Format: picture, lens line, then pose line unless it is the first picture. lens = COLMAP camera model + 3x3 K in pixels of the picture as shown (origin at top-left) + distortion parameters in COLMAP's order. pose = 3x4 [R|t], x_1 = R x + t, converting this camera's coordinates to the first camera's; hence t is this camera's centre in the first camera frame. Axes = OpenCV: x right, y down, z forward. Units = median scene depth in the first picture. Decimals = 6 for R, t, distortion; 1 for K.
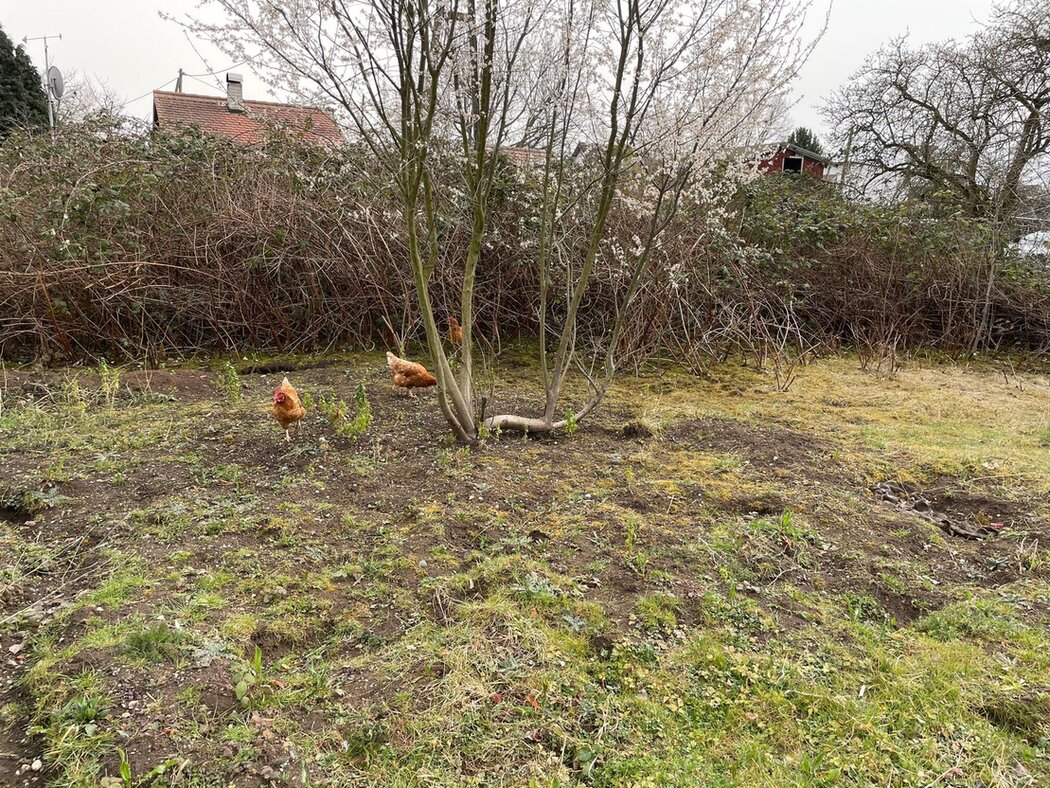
lens RADIAL K [[804.7, 0, 529.9], [0, 804.7, 387.0], [0, 0, 1]] dist [0.011551, -0.015747]
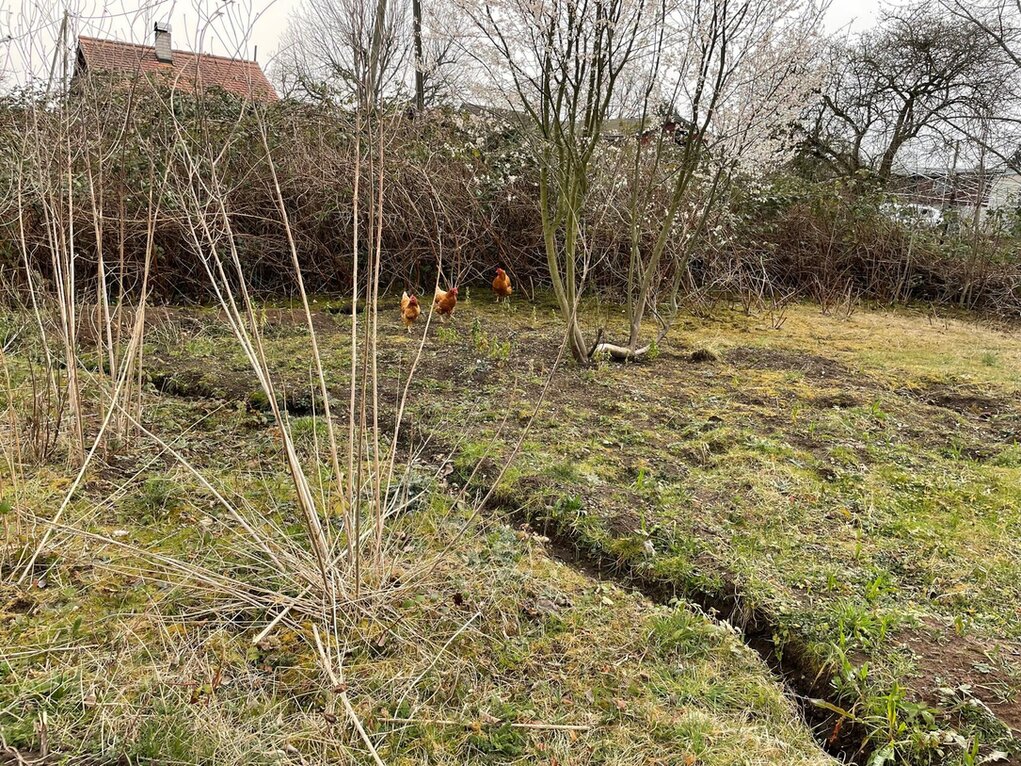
lens RADIAL K [[782.5, 0, 504.2], [0, 782.5, 387.7], [0, 0, 1]] dist [0.011551, -0.015747]
pose [[0.988165, -0.009000, 0.153133, -0.345741], [0.000280, 0.998382, 0.056867, 0.031019], [-0.153397, -0.056151, 0.986568, -0.178651]]
